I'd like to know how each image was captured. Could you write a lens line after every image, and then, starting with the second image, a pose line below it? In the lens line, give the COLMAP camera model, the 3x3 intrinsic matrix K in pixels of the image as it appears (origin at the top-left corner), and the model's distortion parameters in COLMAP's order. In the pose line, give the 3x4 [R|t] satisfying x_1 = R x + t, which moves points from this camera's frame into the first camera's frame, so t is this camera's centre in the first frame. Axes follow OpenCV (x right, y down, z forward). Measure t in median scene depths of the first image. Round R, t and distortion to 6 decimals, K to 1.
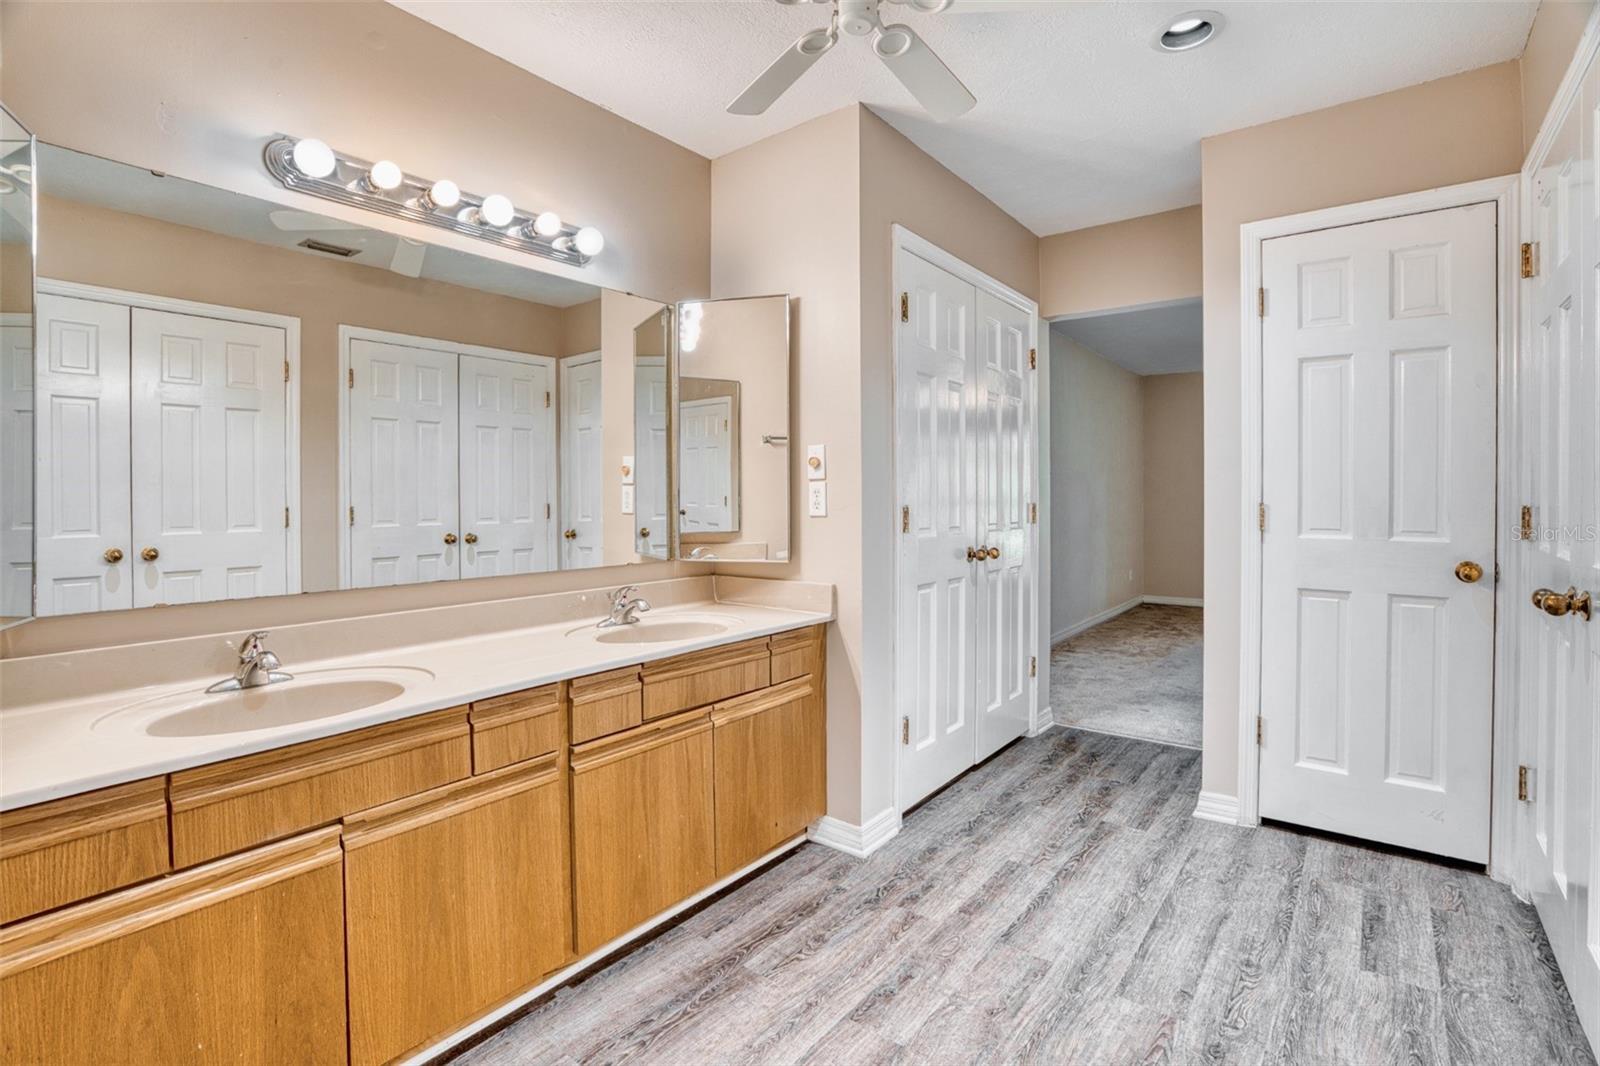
lens RADIAL K [[756.6, 0, 796.6], [0, 756.6, 508.8], [0, 0, 1]] dist [-0.053954, 0.016692]
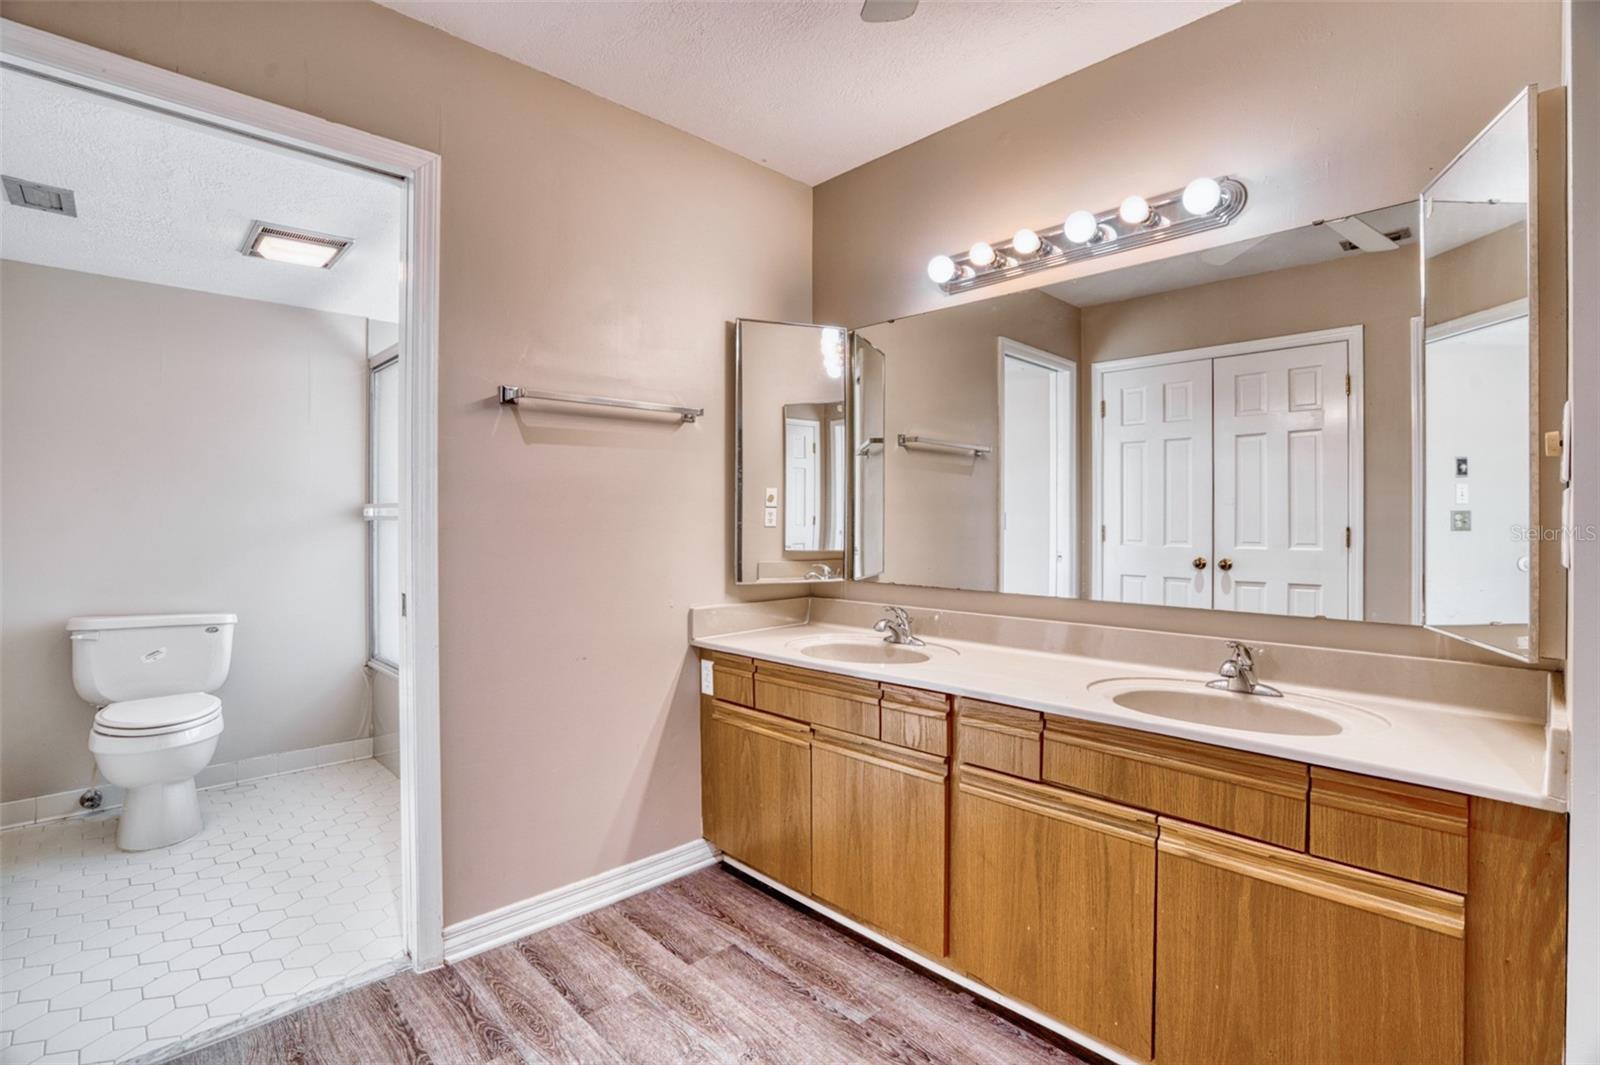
lens RADIAL K [[756.6, 0, 806.0], [0, 756.6, 523.9], [0, 0, 1]] dist [-0.053954, 0.016692]
pose [[-0.131498, 0.015495, -0.991195, 0.560251], [-0.016332, 0.999708, 0.017795, -0.018379], [0.991182, 0.018528, -0.131206, 0.691116]]
